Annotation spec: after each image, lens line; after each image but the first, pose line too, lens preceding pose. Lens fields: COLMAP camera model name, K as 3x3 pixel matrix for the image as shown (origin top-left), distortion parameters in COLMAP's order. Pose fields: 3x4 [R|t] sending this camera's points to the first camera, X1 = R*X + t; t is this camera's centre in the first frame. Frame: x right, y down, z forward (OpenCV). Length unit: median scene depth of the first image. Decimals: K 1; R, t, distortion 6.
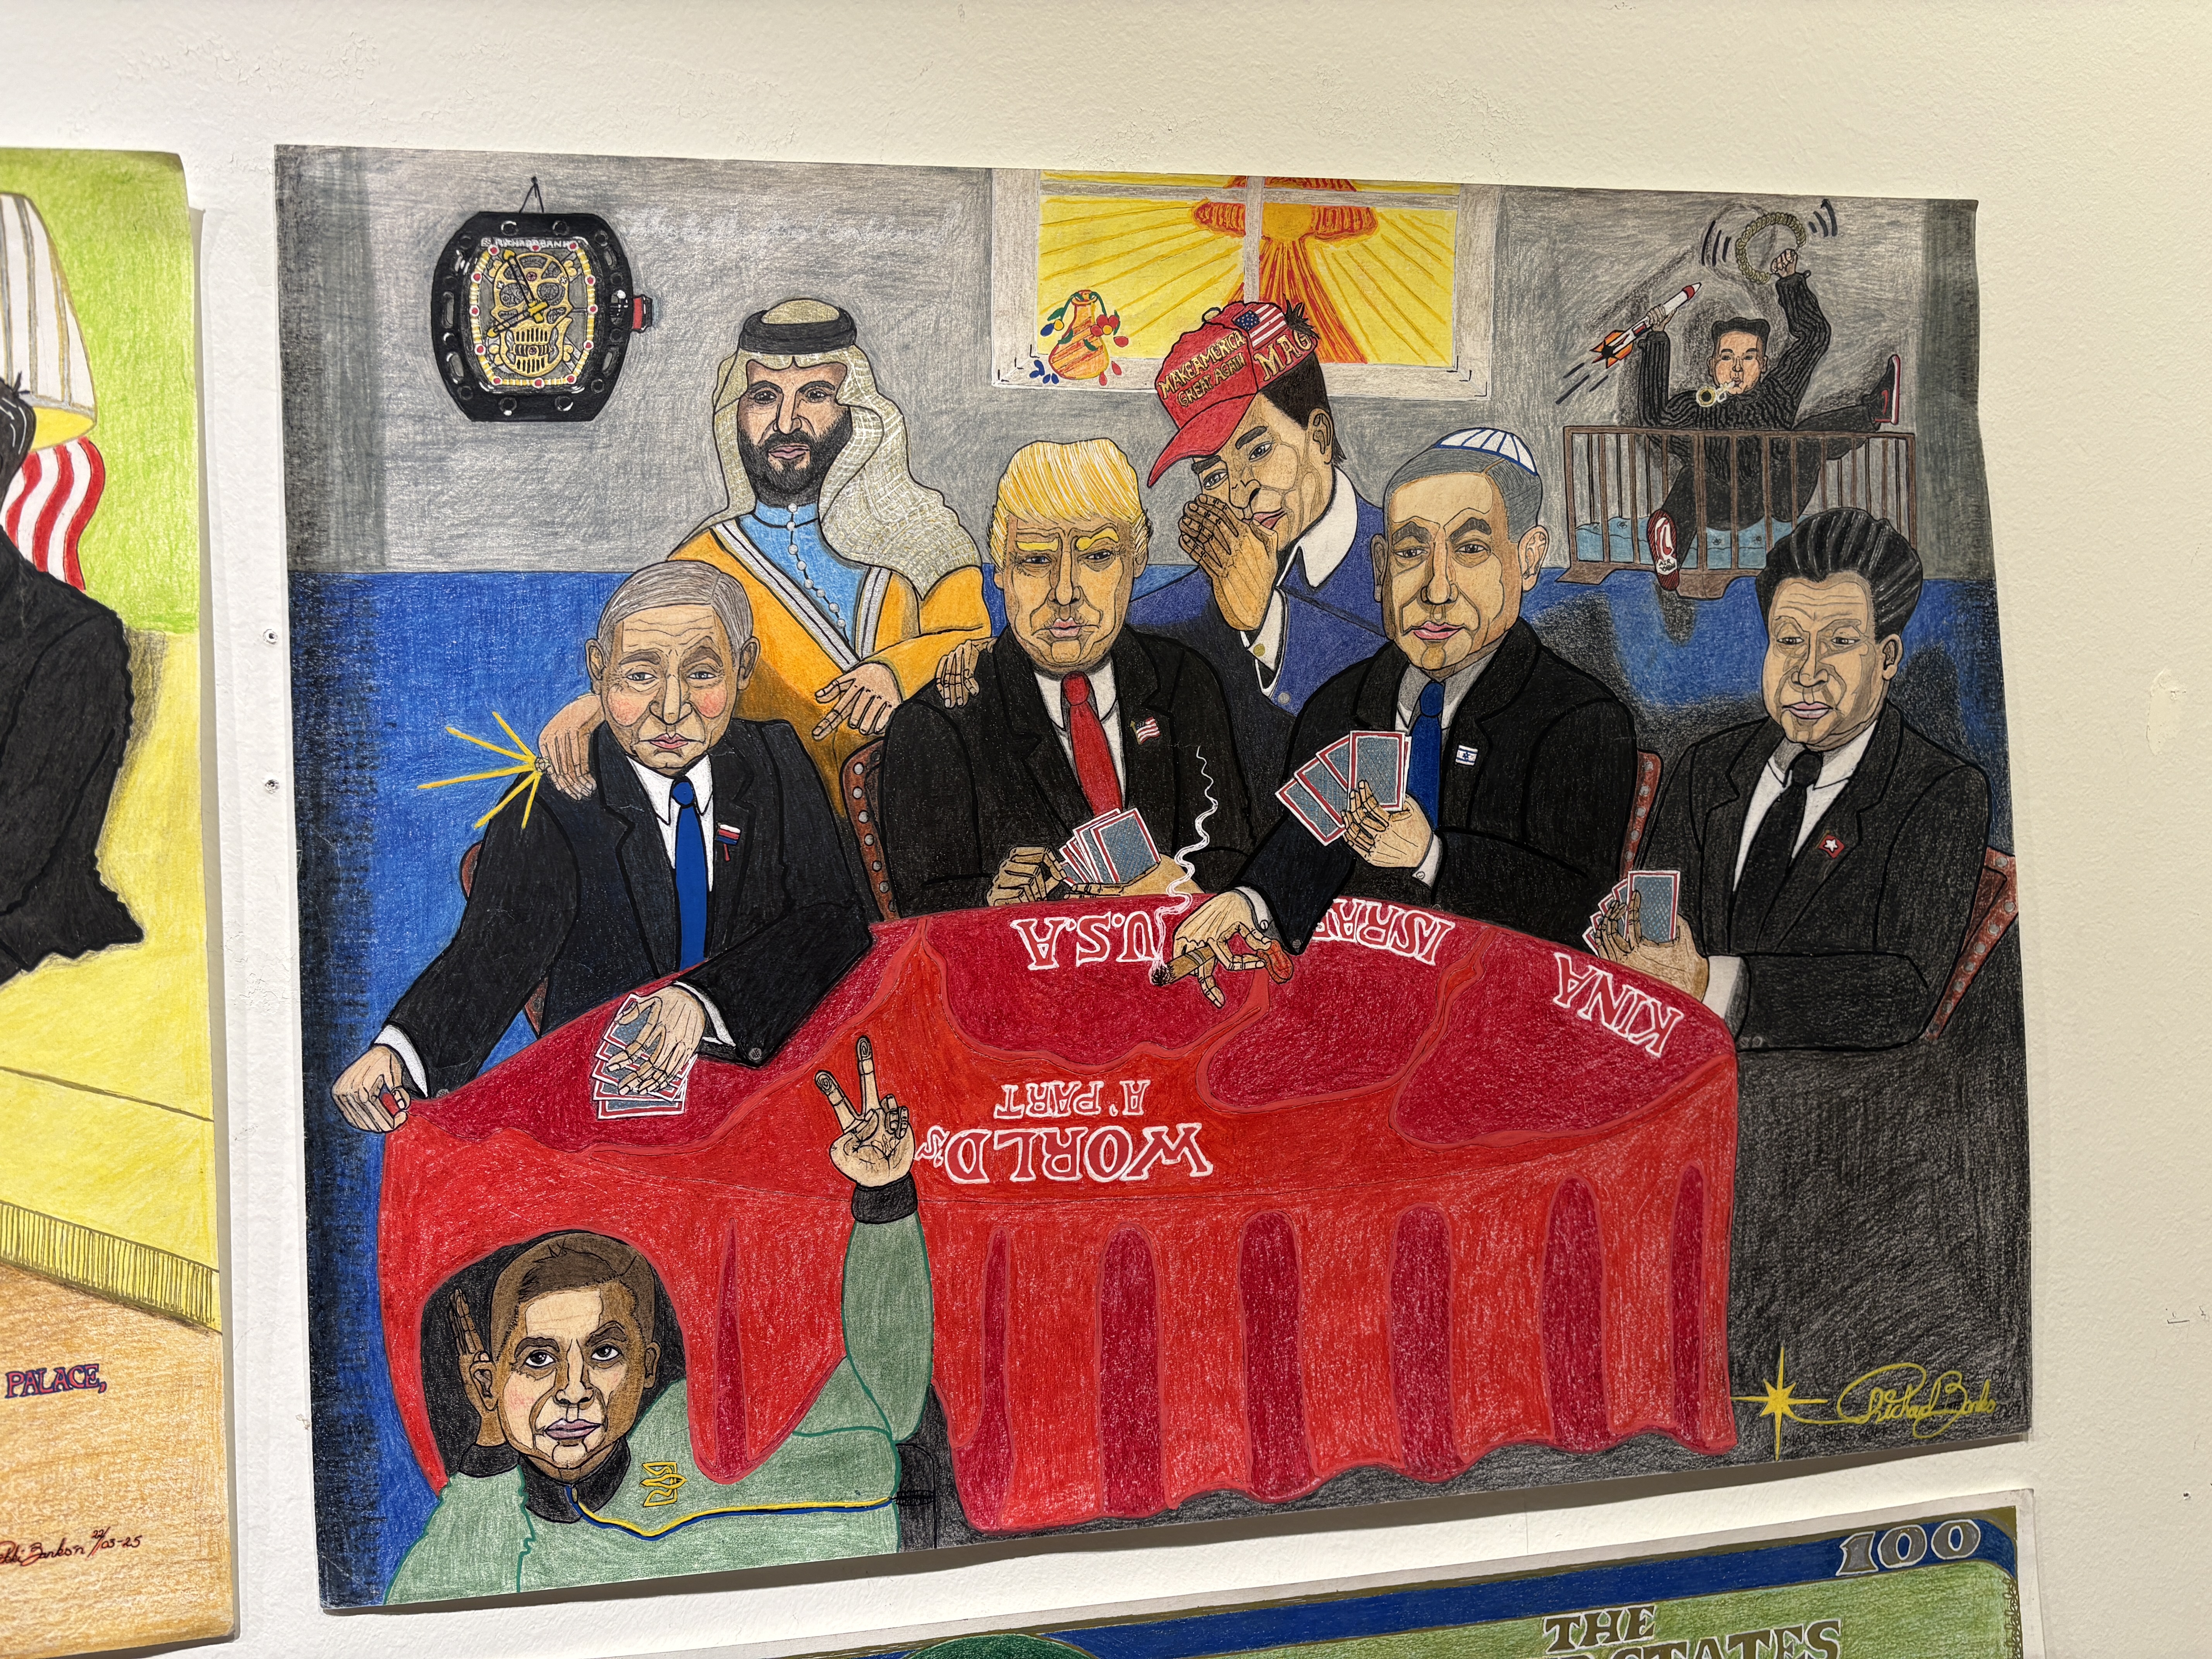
lens RADIAL K [[1674.2, 0, 1107.4], [0, 1674.2, 841.7], [0, 0, 1]] dist [0.064448, -0.065064]
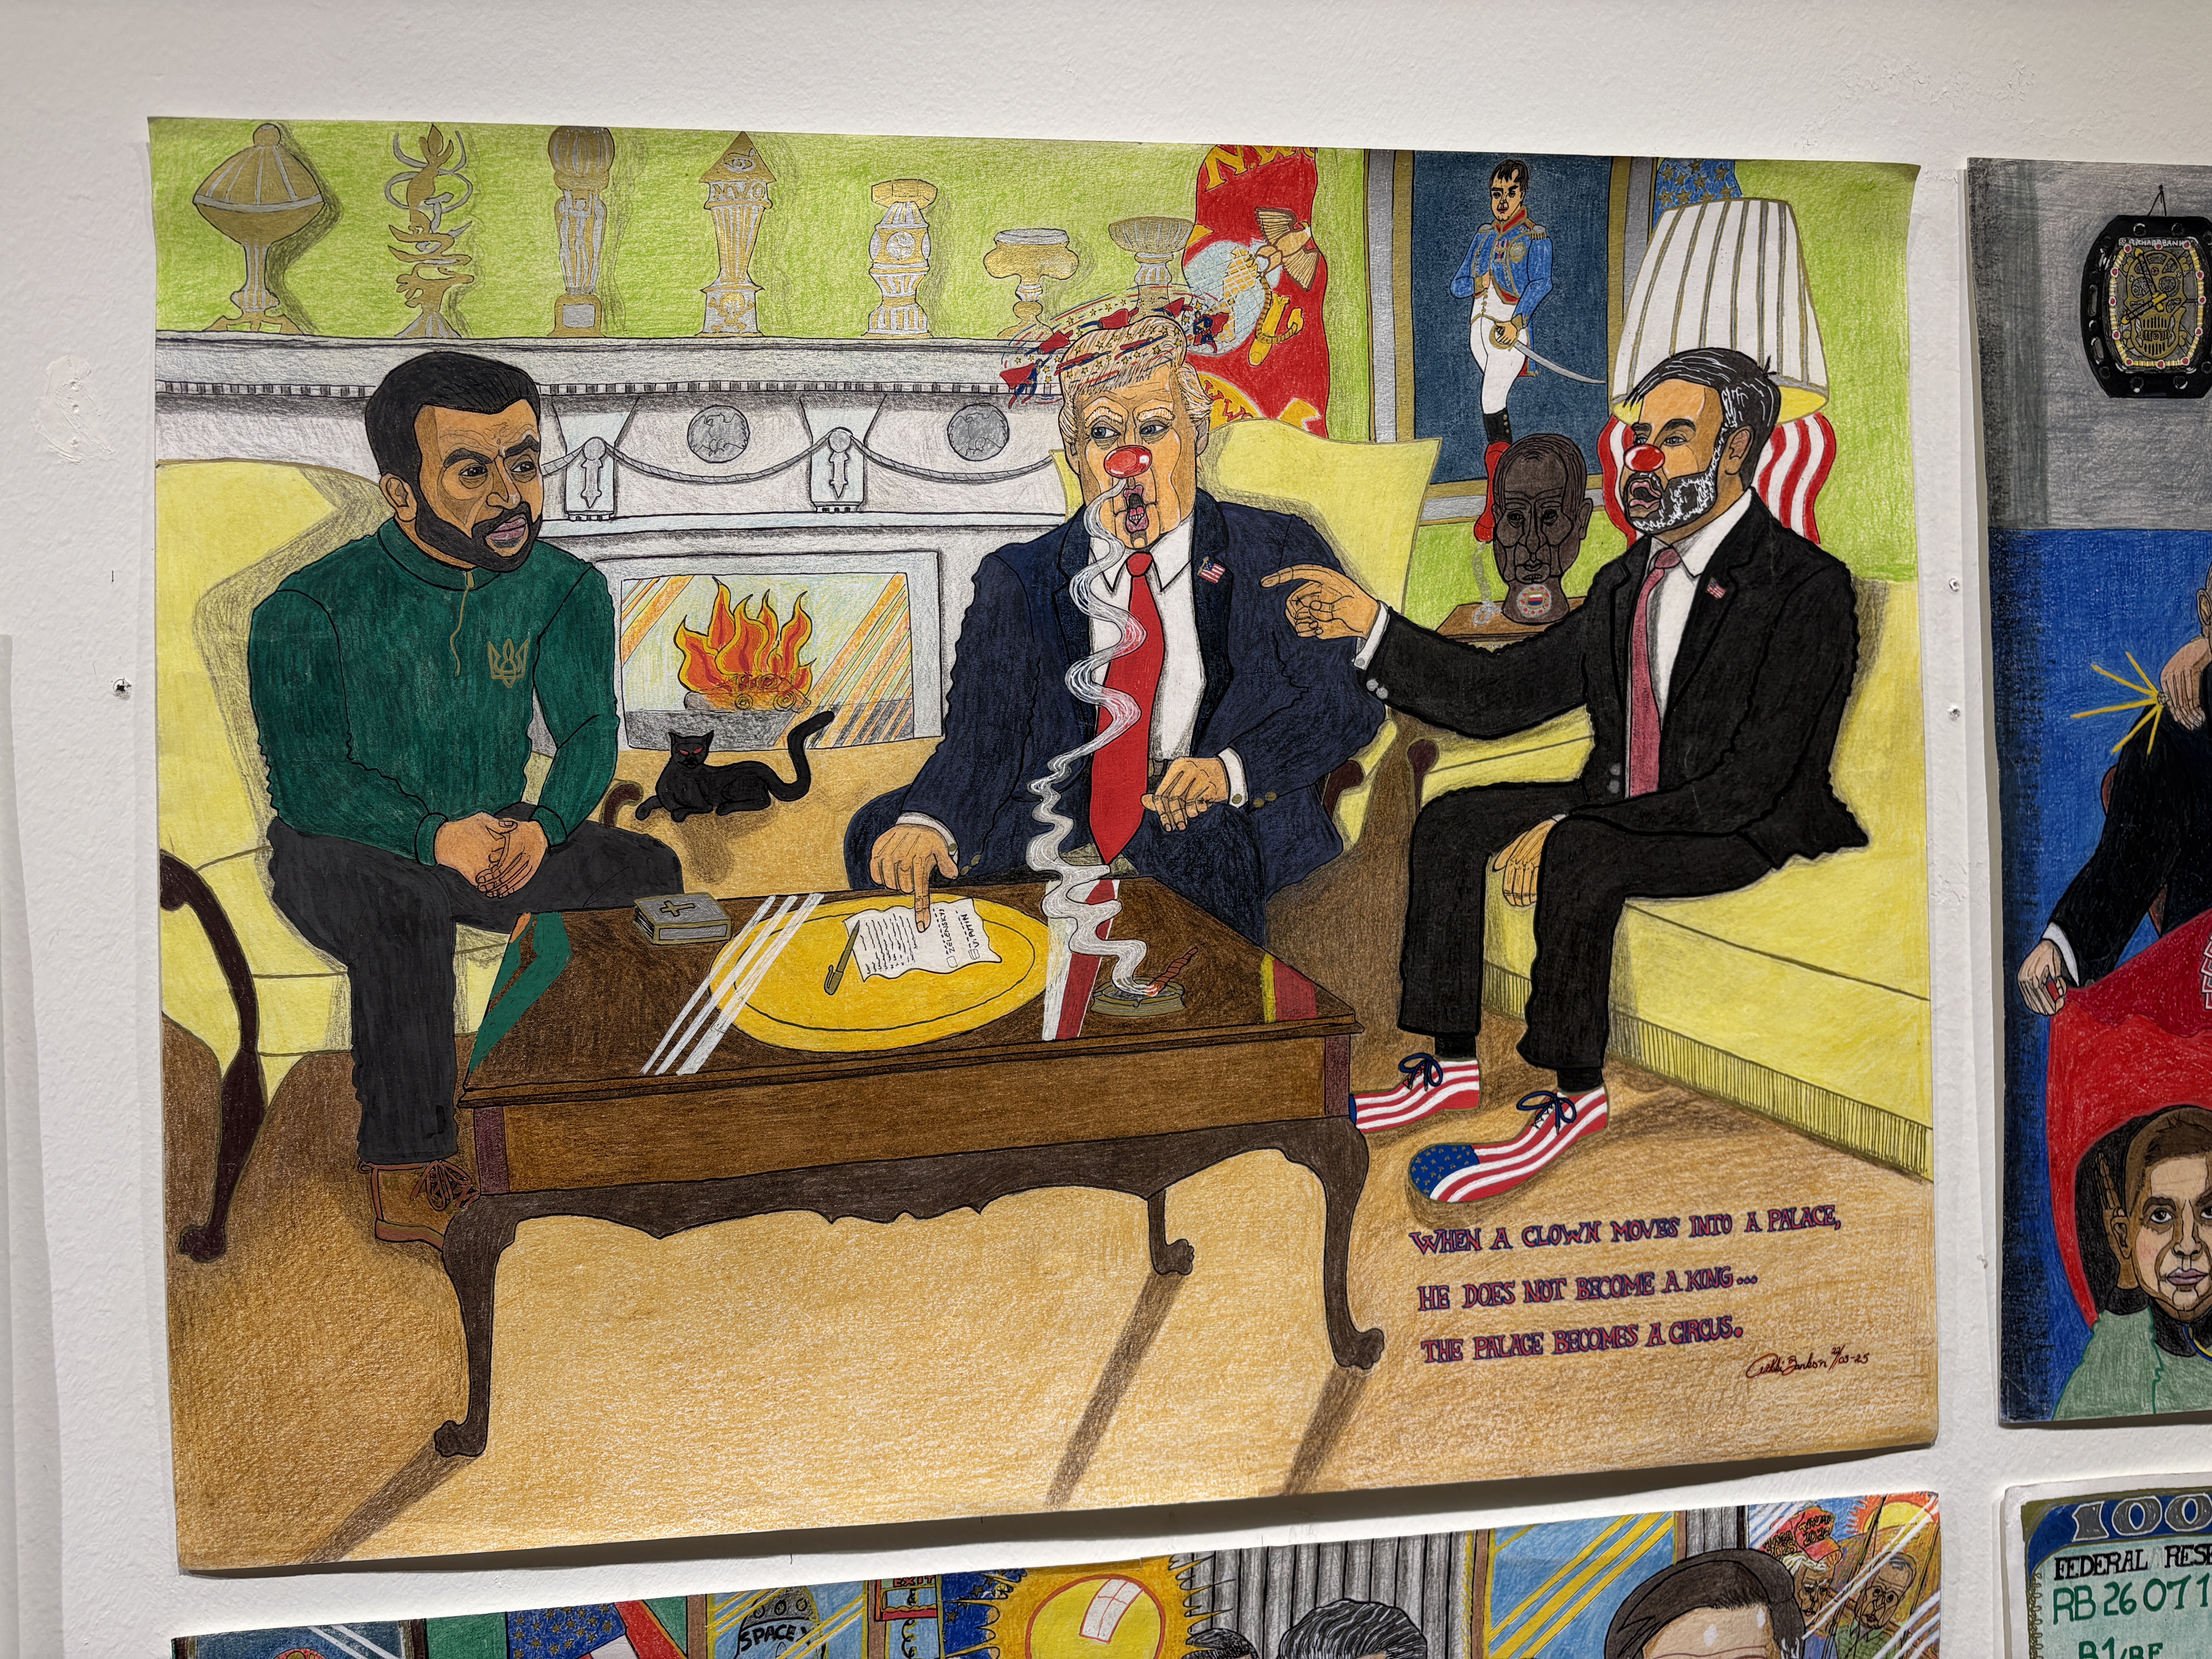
lens RADIAL K [[1674.2, 0, 1090.2], [0, 1674.2, 835.7], [0, 0, 1]] dist [0.064448, -0.065064]
pose [[0.999755, 0.013991, -0.017176, -1.060233], [-0.013821, 0.999855, 0.009951, 0.046628], [0.017313, -0.009711, 0.999803, -0.168233]]
